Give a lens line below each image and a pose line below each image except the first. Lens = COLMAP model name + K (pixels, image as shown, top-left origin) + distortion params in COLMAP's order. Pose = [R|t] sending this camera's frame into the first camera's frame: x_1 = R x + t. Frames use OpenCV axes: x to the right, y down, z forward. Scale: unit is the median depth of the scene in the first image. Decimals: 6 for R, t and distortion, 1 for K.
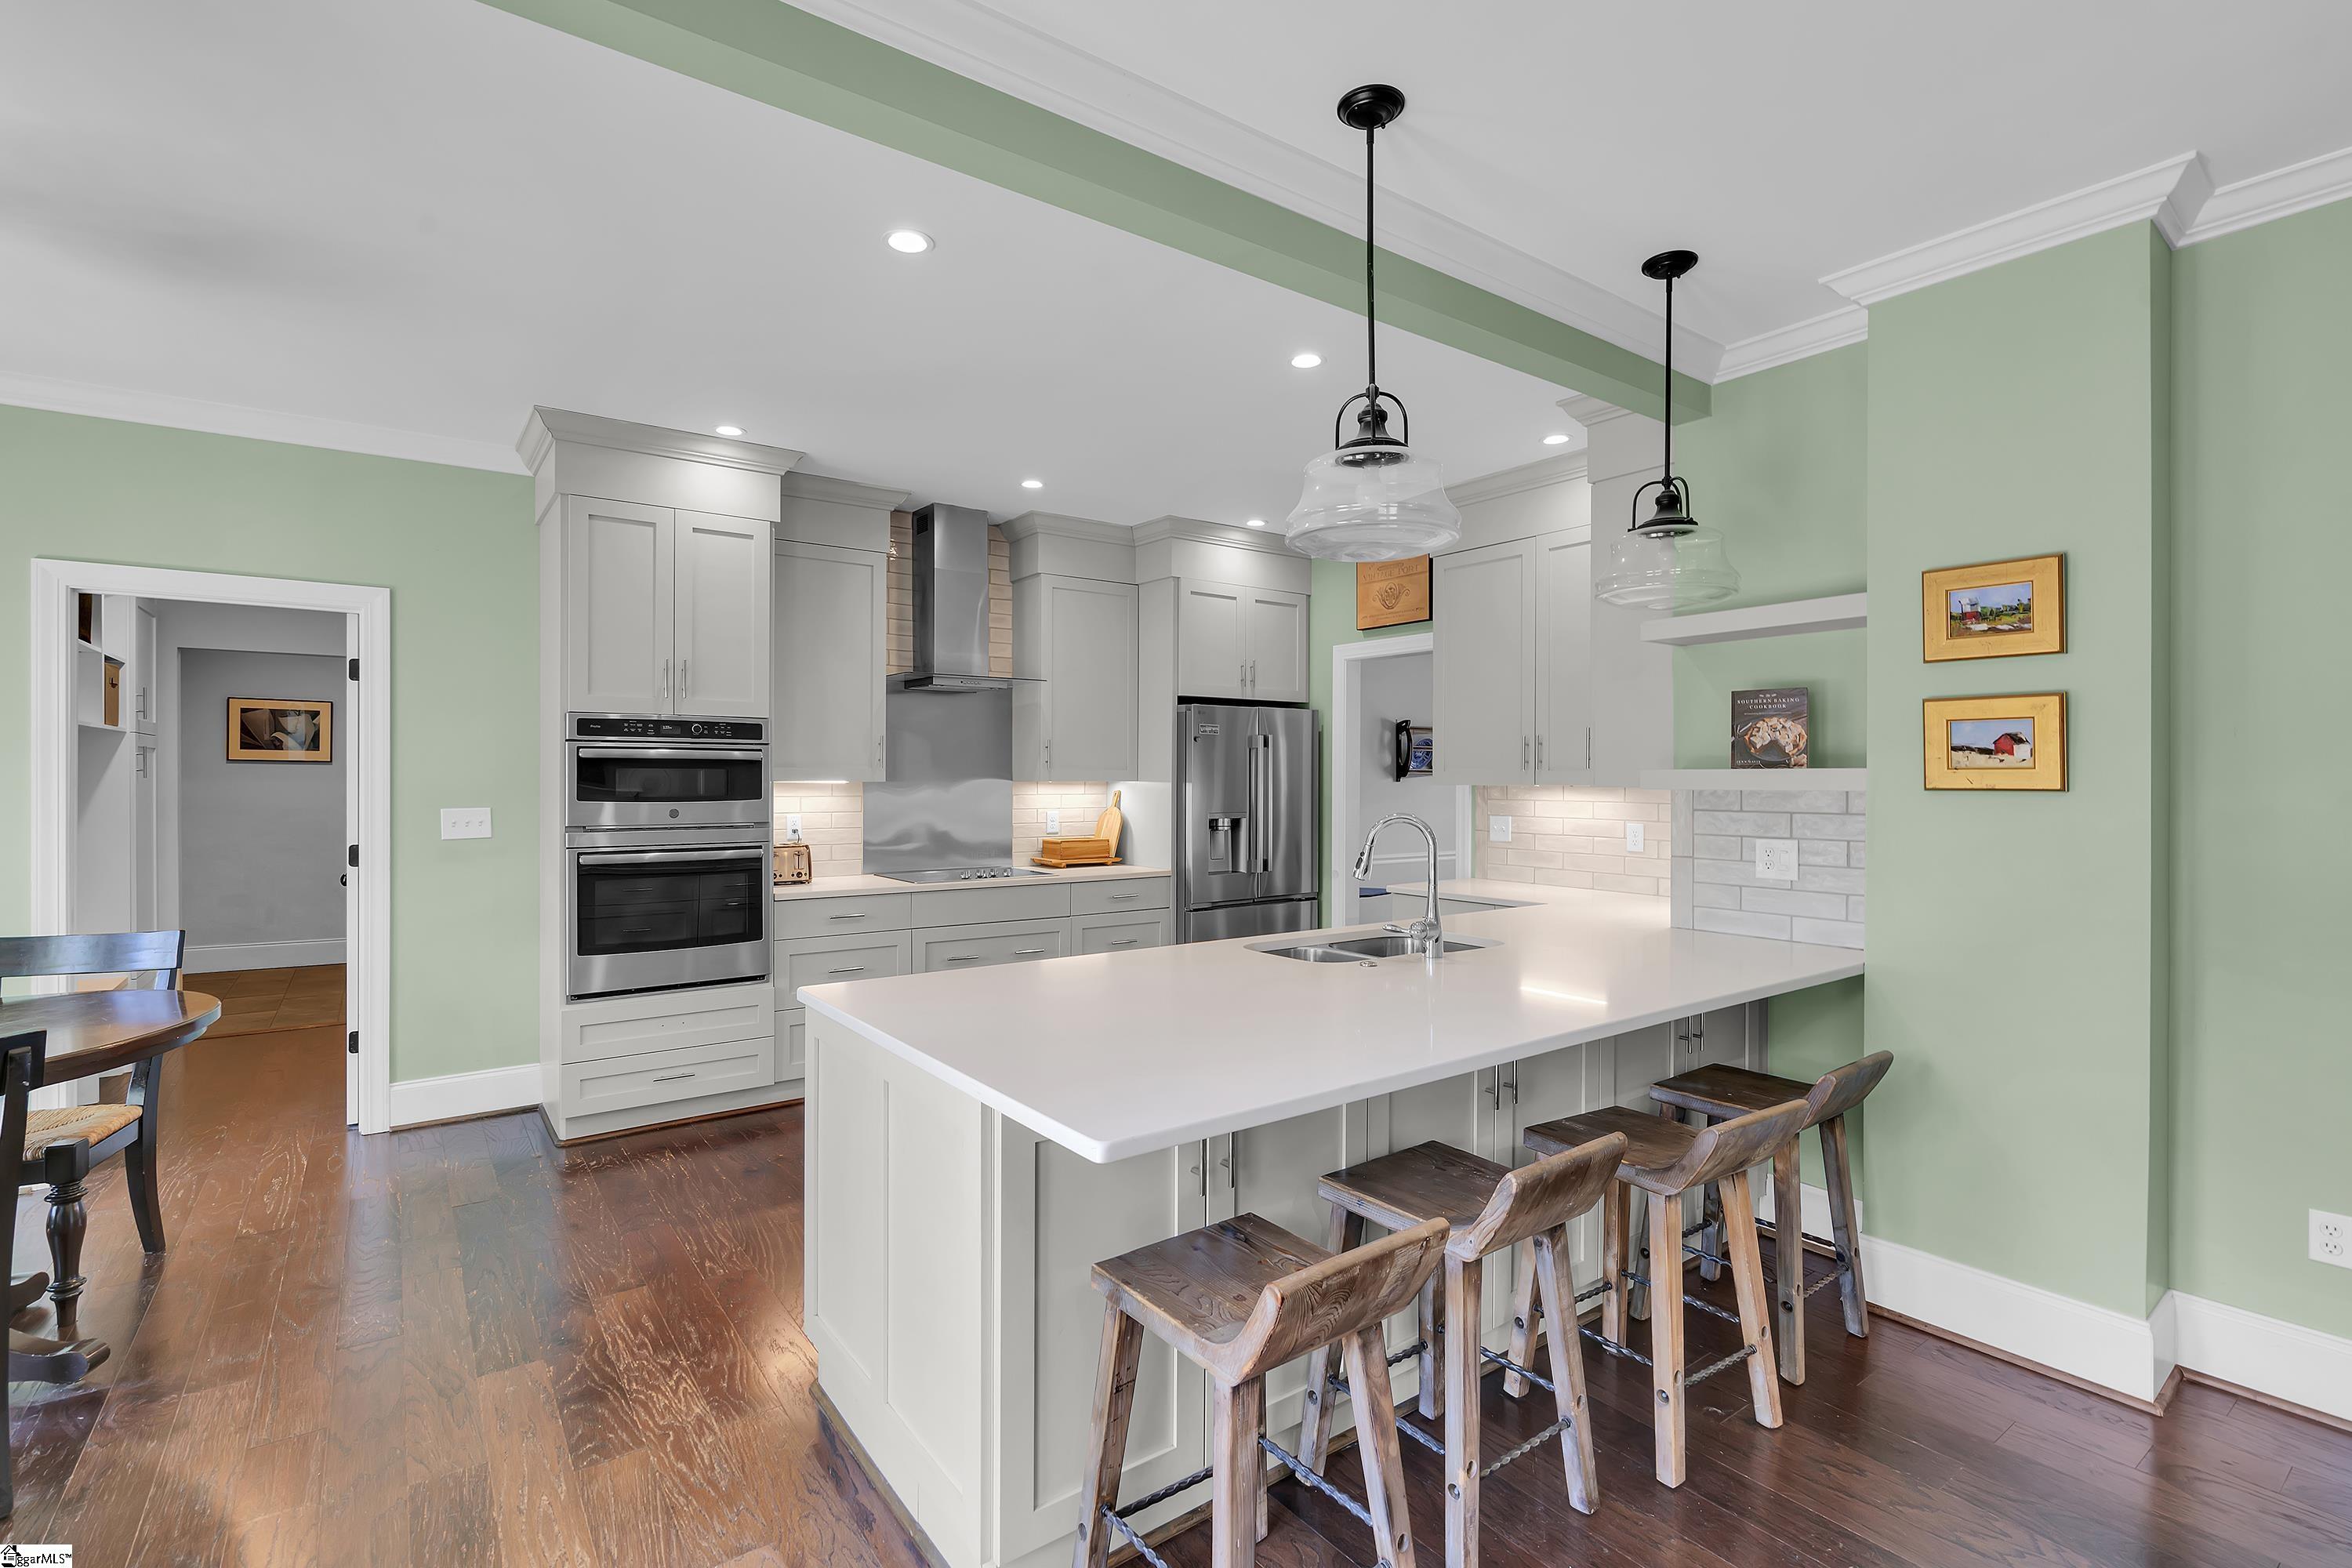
lens RADIAL K [[1058.4, 0, 1159.8], [0, 1058.4, 774.7], [0, 0, 1]] dist [-0.003531, 0.001045]
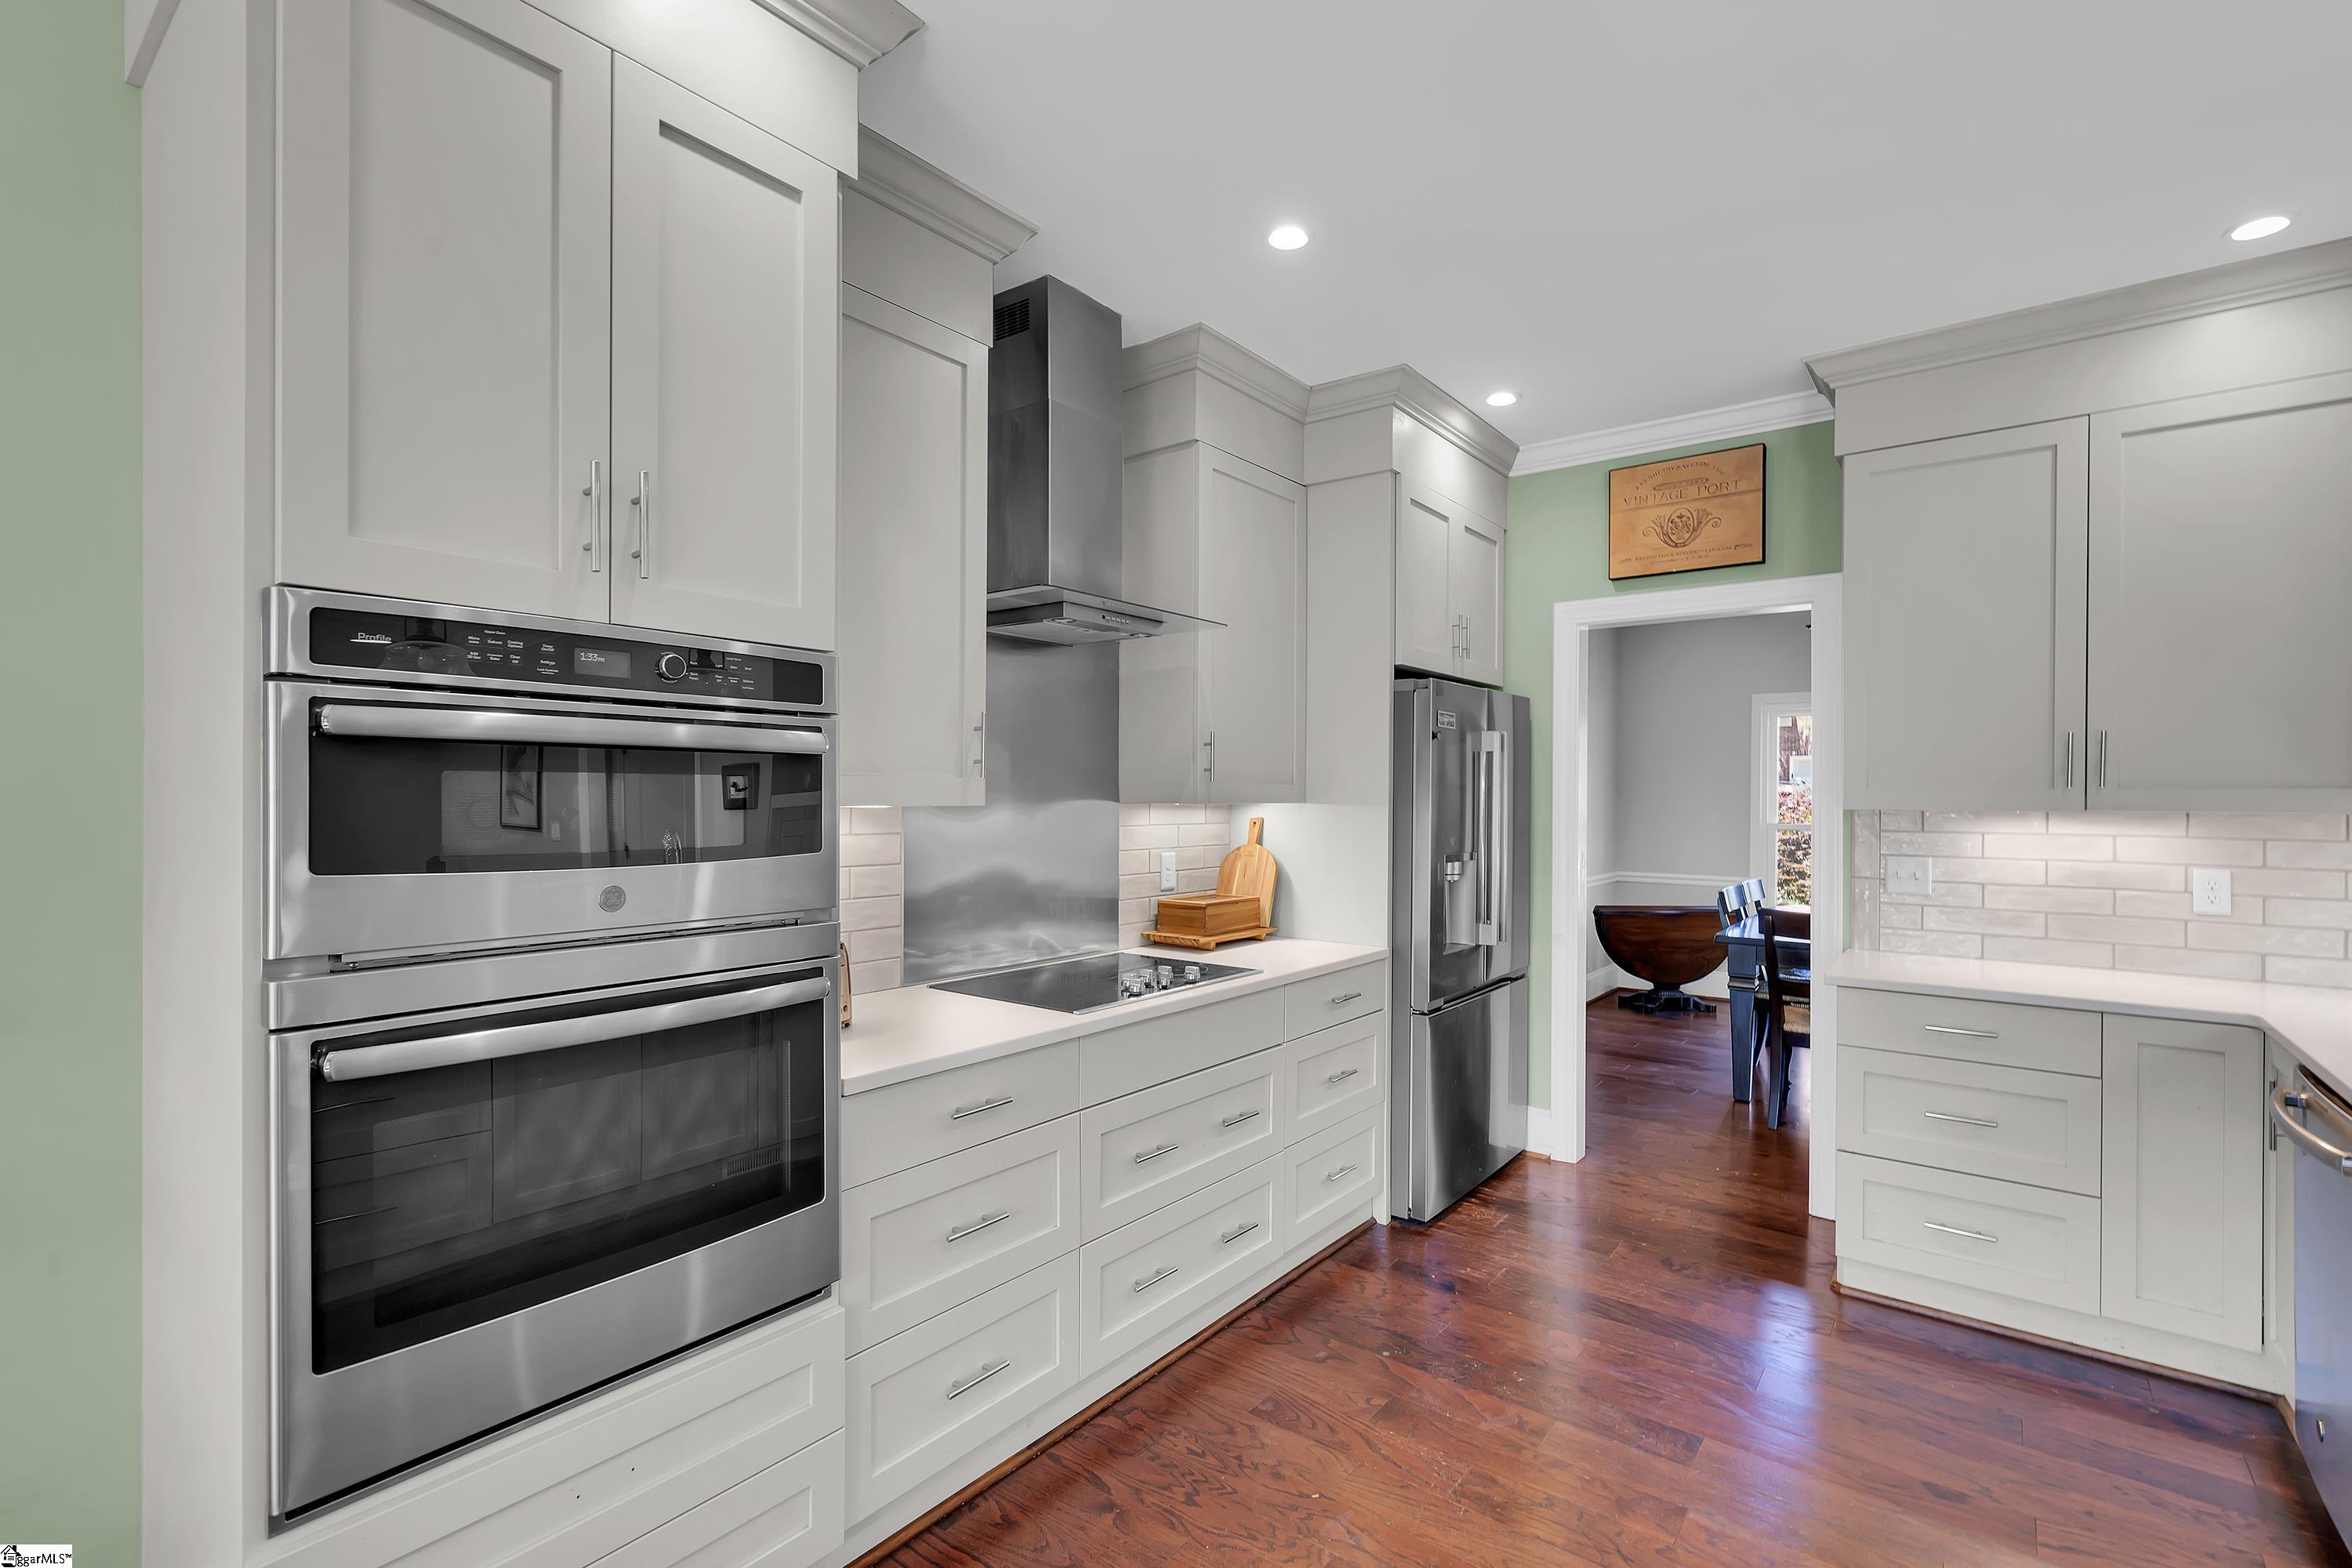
lens RADIAL K [[1058.4, 0, 1175.7], [0, 1058.4, 797.5], [0, 0, 1]] dist [-0.003531, 0.001045]
pose [[0.964694, 0.002299, 0.263362, -0.335302], [-0.003610, 0.999983, 0.004494, 0.000536], [-0.263347, -0.005286, 0.964687, 0.548005]]
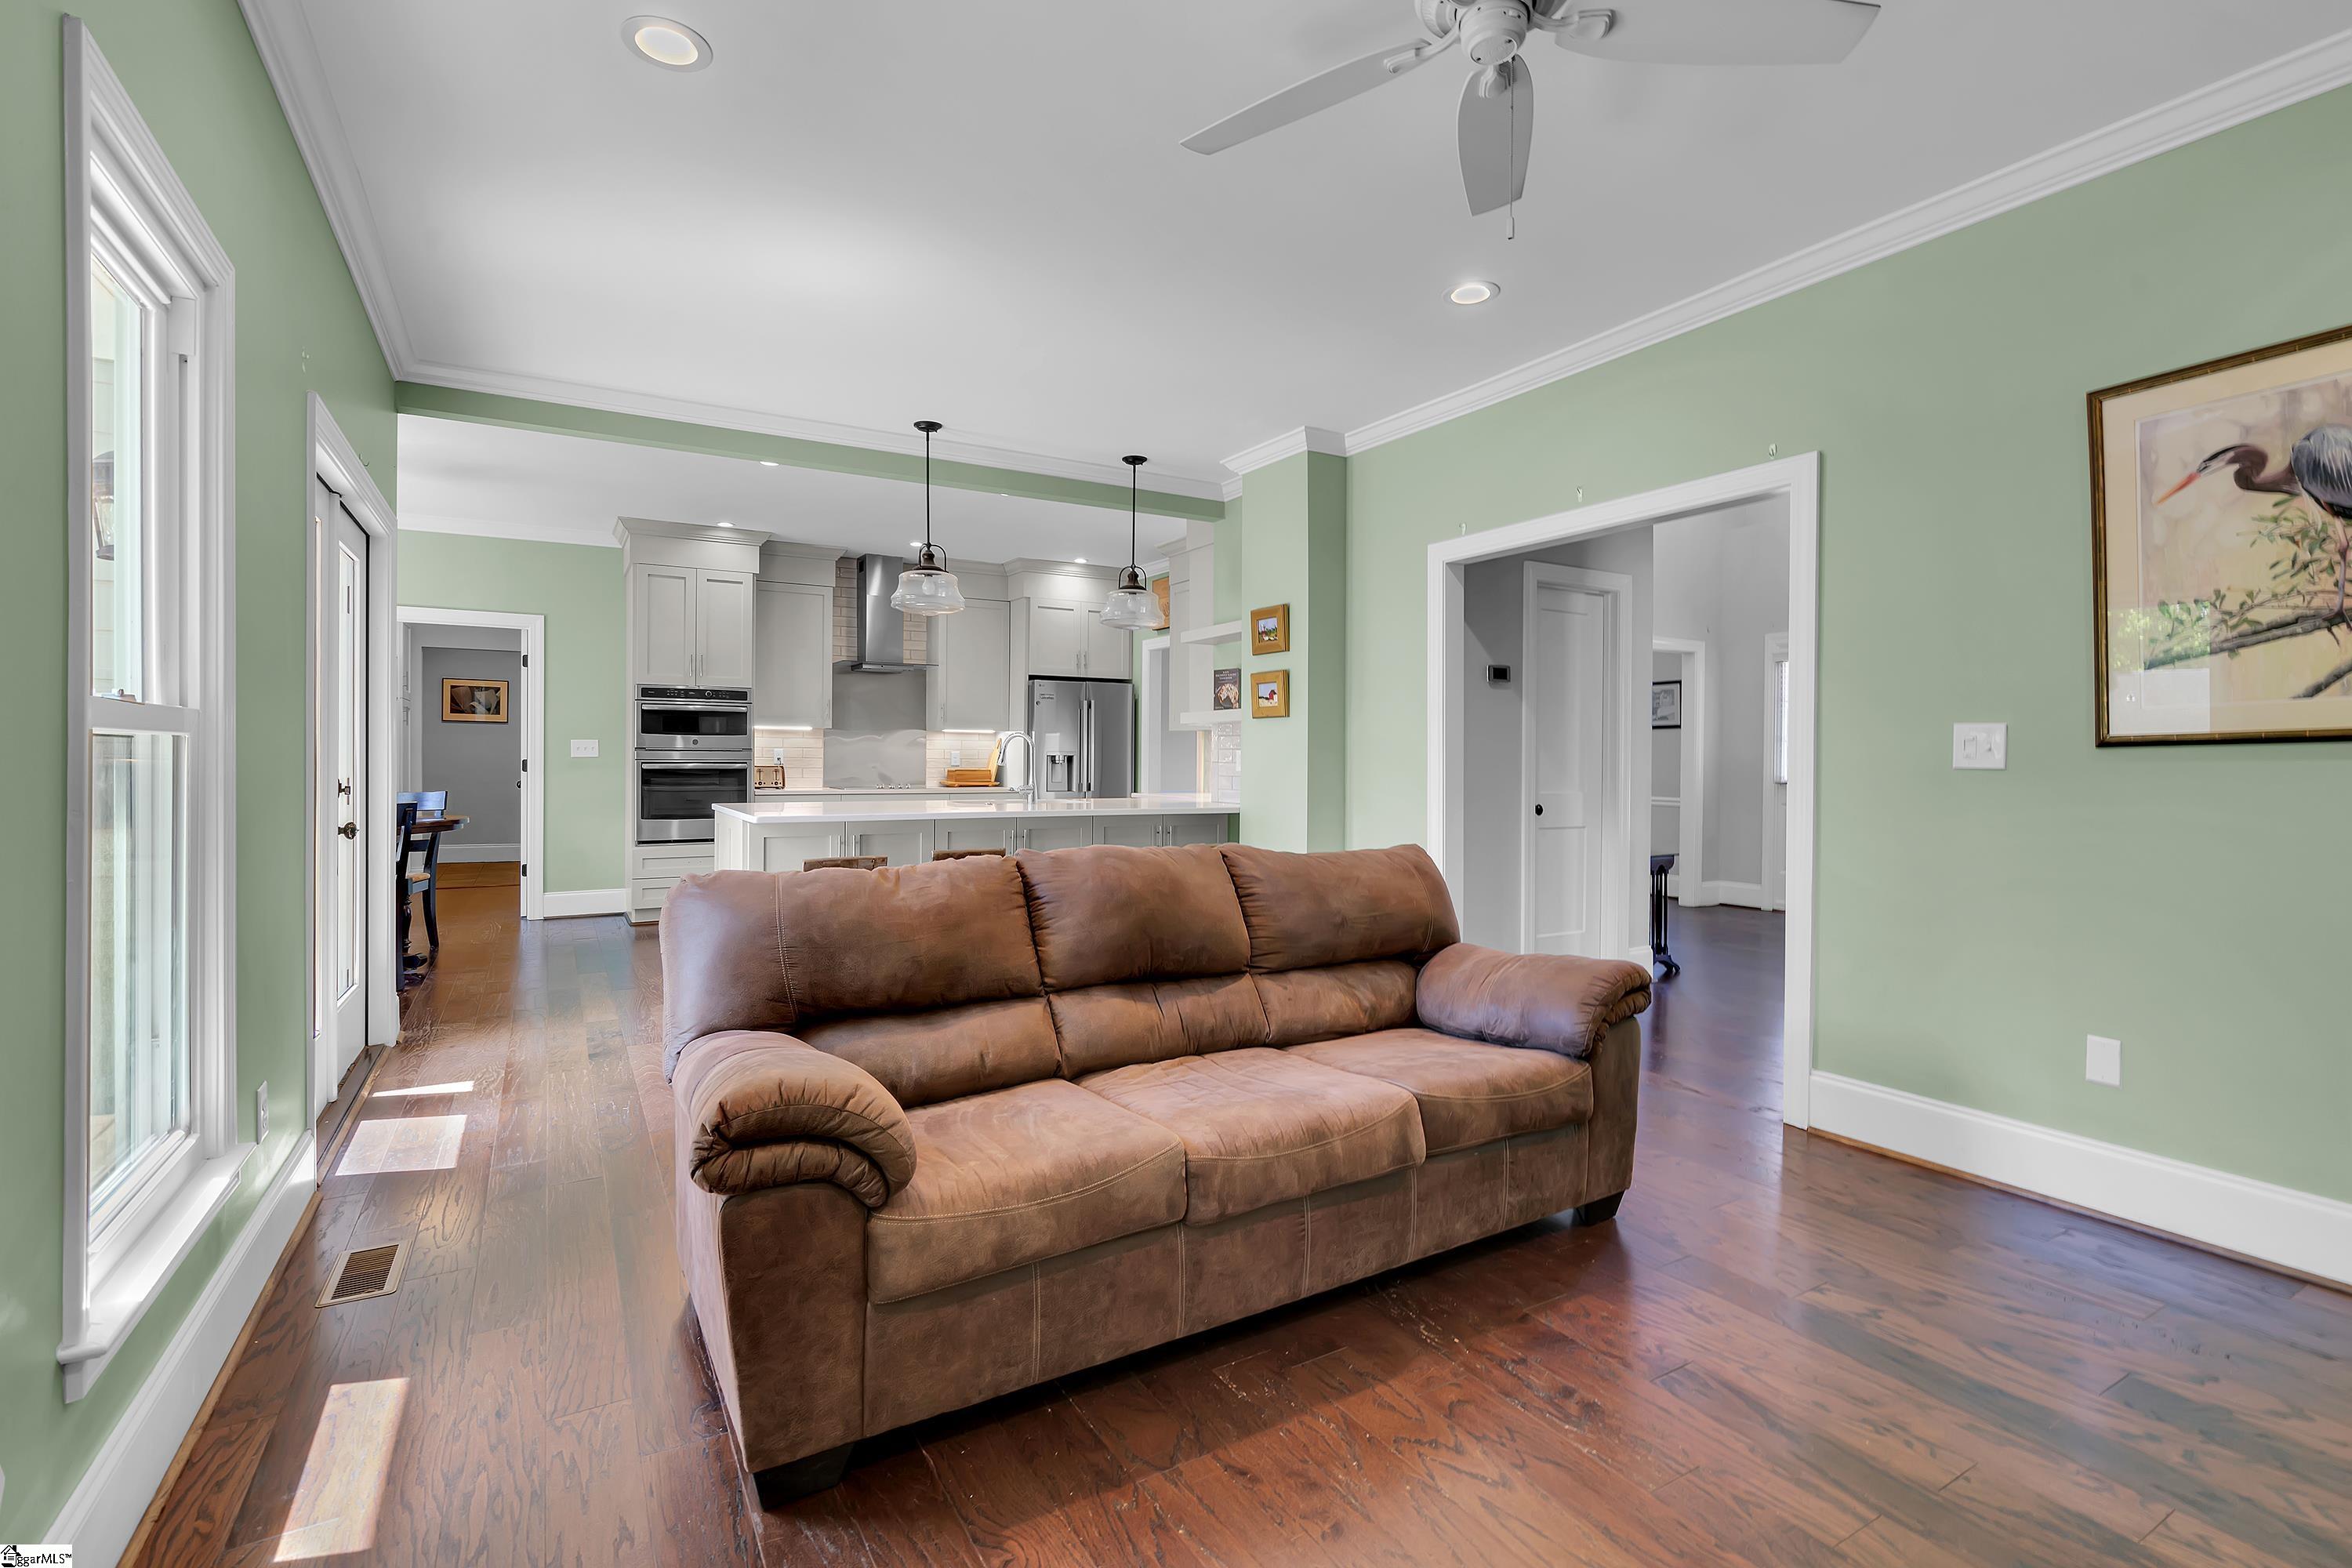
lens RADIAL K [[1058.4, 0, 1176.8], [0, 1058.4, 761.3], [0, 0, 1]] dist [-0.003531, 0.001045]
pose [[0.995635, 0.004231, -0.093234, 0.454975], [-0.003808, 0.999982, 0.004716, 0.052311], [0.093252, -0.004341, 0.995633, -0.614044]]
